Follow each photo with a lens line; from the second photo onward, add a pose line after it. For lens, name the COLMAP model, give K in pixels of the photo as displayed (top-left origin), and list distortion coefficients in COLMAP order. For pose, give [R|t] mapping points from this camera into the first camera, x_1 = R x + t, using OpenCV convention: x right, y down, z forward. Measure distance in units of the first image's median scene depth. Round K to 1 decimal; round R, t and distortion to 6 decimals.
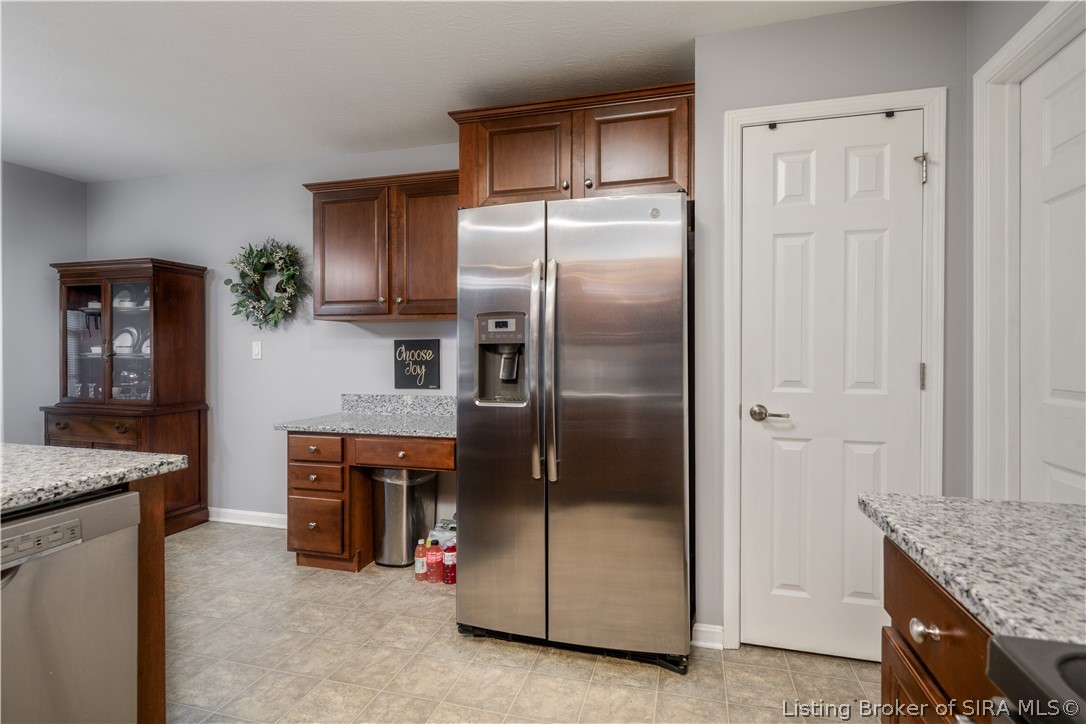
lens RADIAL K [[499.6, 0, 546.1], [0, 499.6, 355.4], [0, 0, 1]] dist [-0.003957, -0.000441]
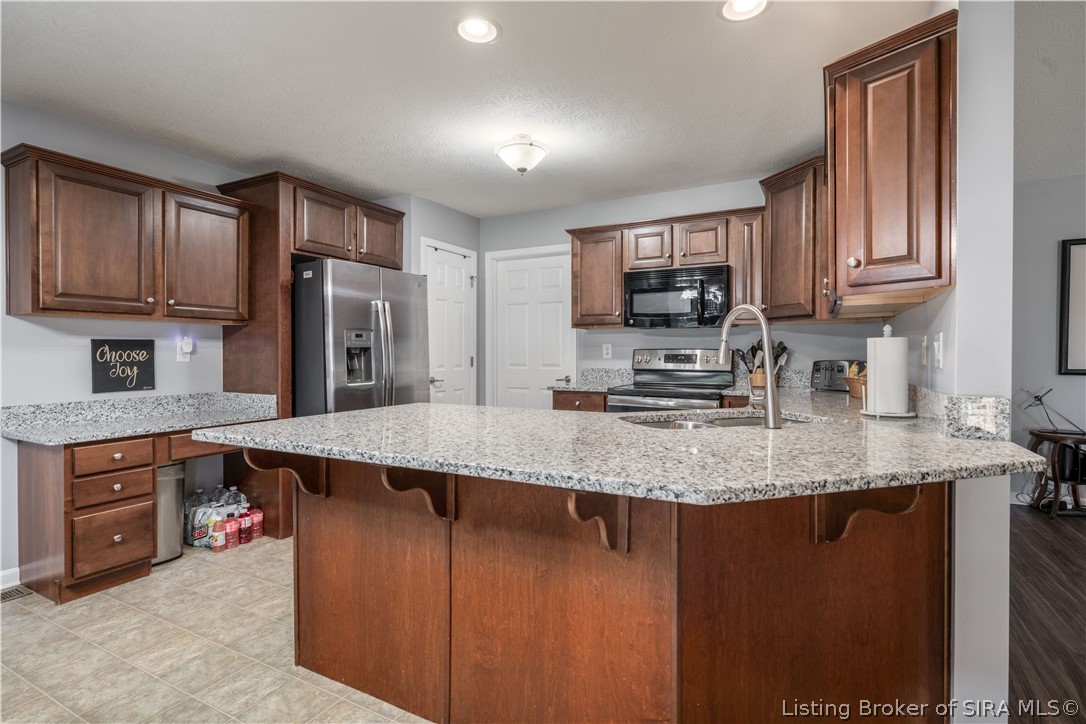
lens RADIAL K [[526.0, 0, 543.7], [0, 526.0, 358.1], [0, 0, 1]] dist [-0.005246, -0.000469]
pose [[0.243129, -0.010541, 0.969937, -1.039085], [0.007617, 0.999931, 0.008957, 0.000842], [-0.969964, 0.005211, 0.243192, -0.011653]]
